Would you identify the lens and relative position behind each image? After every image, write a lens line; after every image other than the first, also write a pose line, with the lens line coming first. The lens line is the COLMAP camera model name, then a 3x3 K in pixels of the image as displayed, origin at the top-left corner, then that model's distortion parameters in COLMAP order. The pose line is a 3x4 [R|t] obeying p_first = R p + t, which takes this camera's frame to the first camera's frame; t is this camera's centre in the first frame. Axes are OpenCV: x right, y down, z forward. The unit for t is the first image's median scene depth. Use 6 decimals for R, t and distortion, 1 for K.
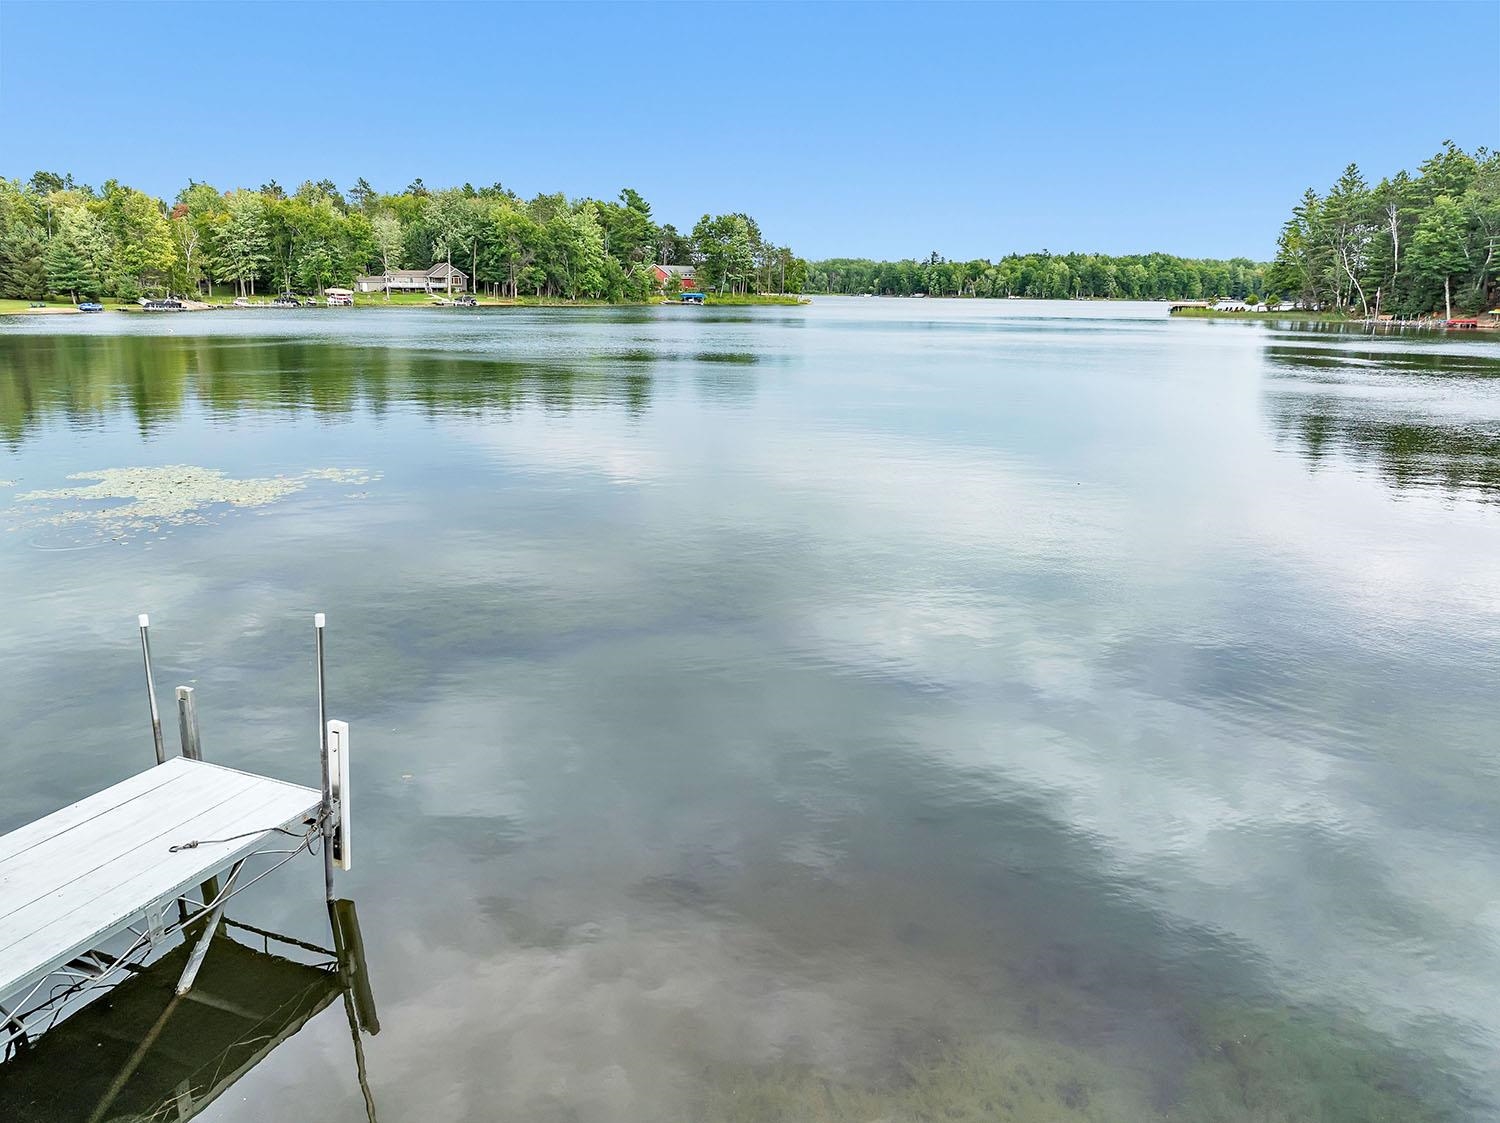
lens RADIAL K [[1049.0, 0, 750.0], [0, 1049.0, 561.5], [0, 0, 1]] dist [-0.043077, 0.007736]
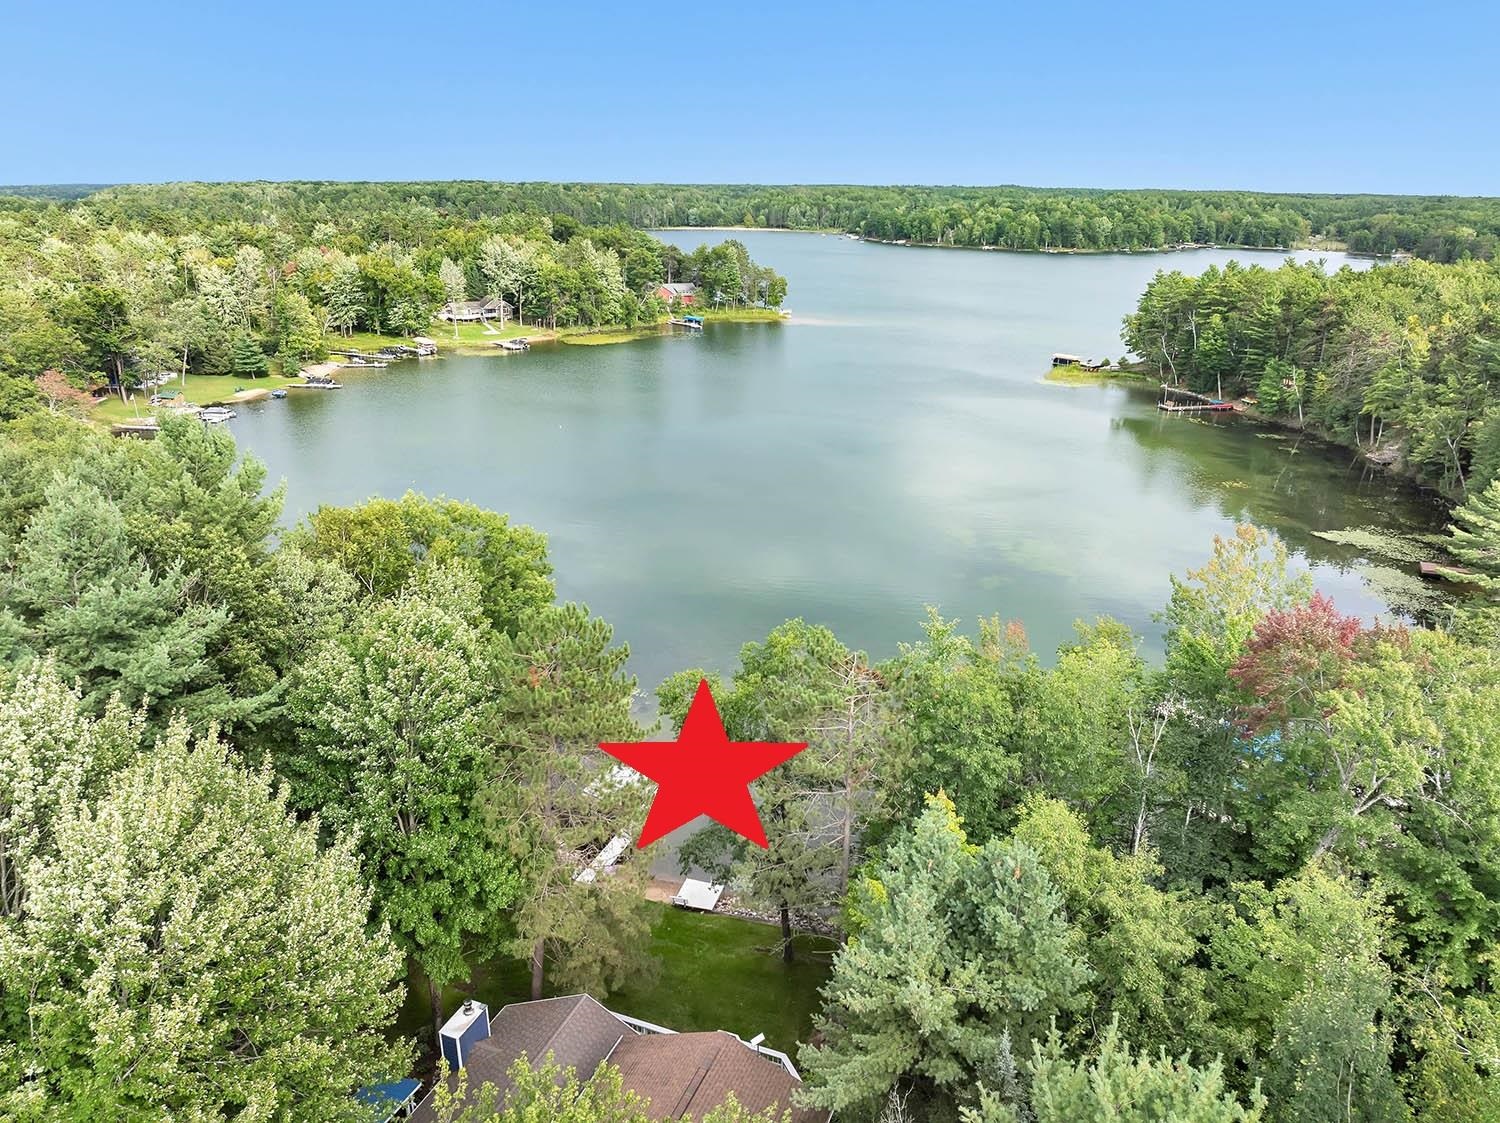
lens RADIAL K [[1043.7, 0, 750.0], [0, 1043.7, 561.5], [0, 0, 1]] dist [-0.005173, -0.087198]
pose [[0.999985, -0.004967, 0.002425, 0.007879], [0.004723, 0.995759, 0.091881, -0.082562], [-0.002871, -0.091868, 0.995767, -0.269077]]
